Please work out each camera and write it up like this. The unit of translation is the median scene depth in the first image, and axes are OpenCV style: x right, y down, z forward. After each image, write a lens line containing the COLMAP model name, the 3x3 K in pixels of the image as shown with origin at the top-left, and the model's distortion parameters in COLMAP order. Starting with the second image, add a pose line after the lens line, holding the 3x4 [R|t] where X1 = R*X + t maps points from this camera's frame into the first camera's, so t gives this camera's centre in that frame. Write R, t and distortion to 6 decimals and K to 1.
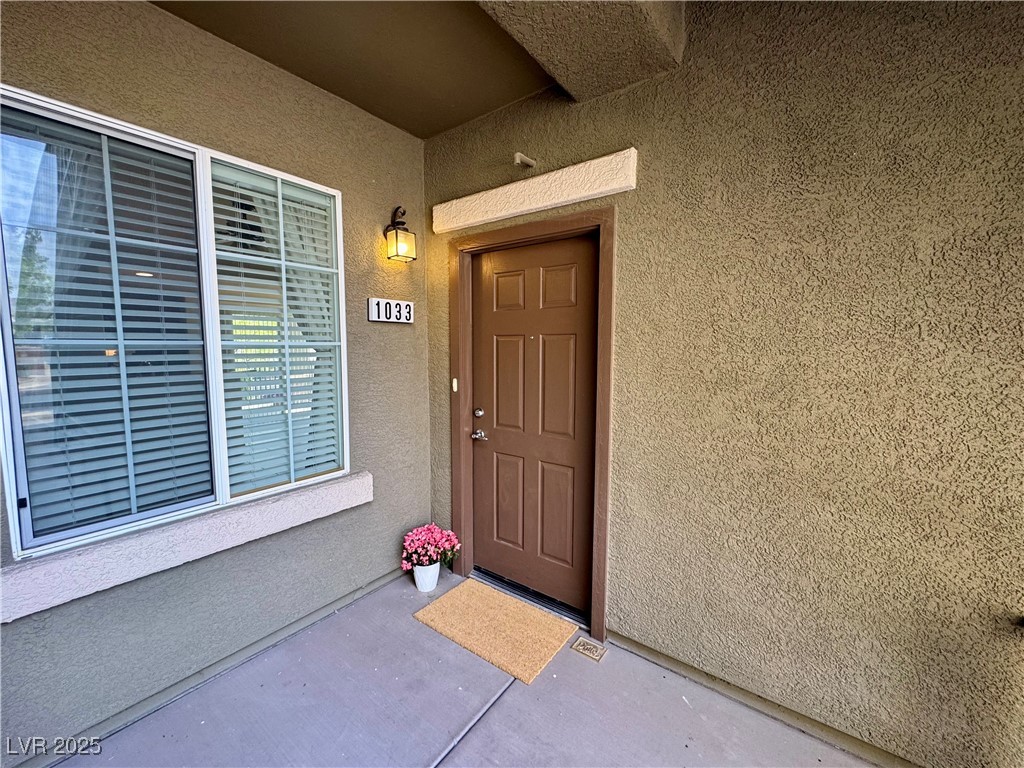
lens RADIAL K [[410.4, 0, 511.8], [0, 410.4, 382.8], [0, 0, 1]] dist [-0.002686, 0.000410]
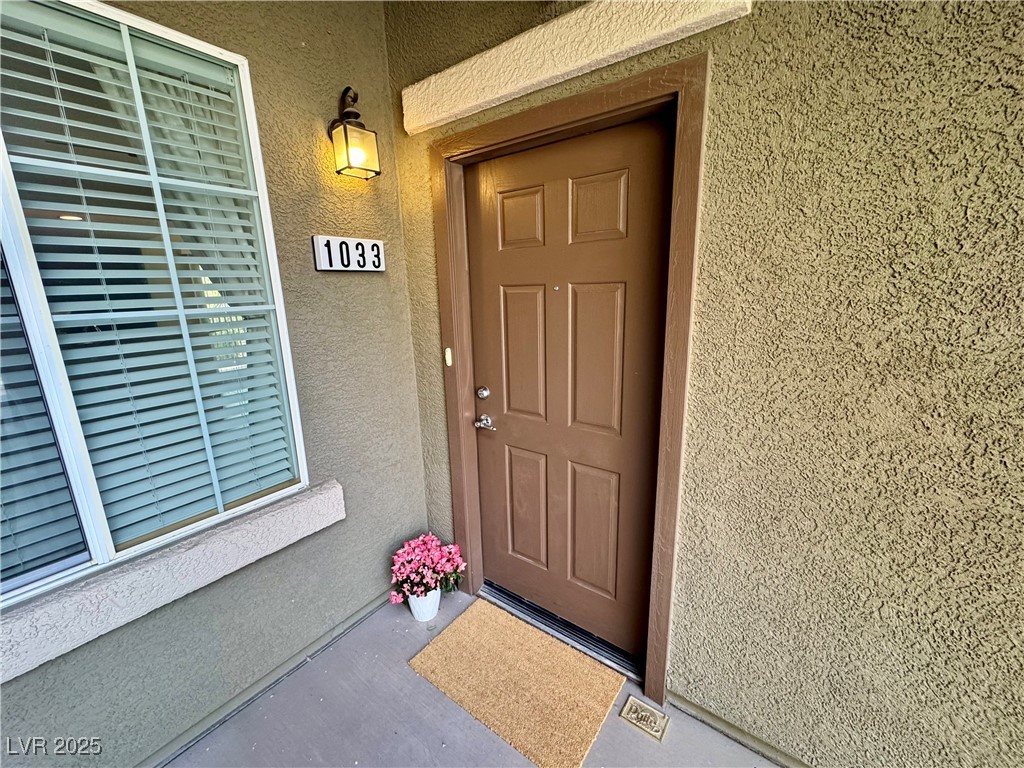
lens RADIAL K [[410.4, 0, 512.8], [0, 410.4, 380.9], [0, 0, 1]] dist [-0.002686, 0.000410]
pose [[0.999562, -0.028865, -0.006484, -0.025814], [0.029477, 0.990362, 0.135332, -0.057009], [0.002516, -0.135464, 0.990779, 0.329199]]
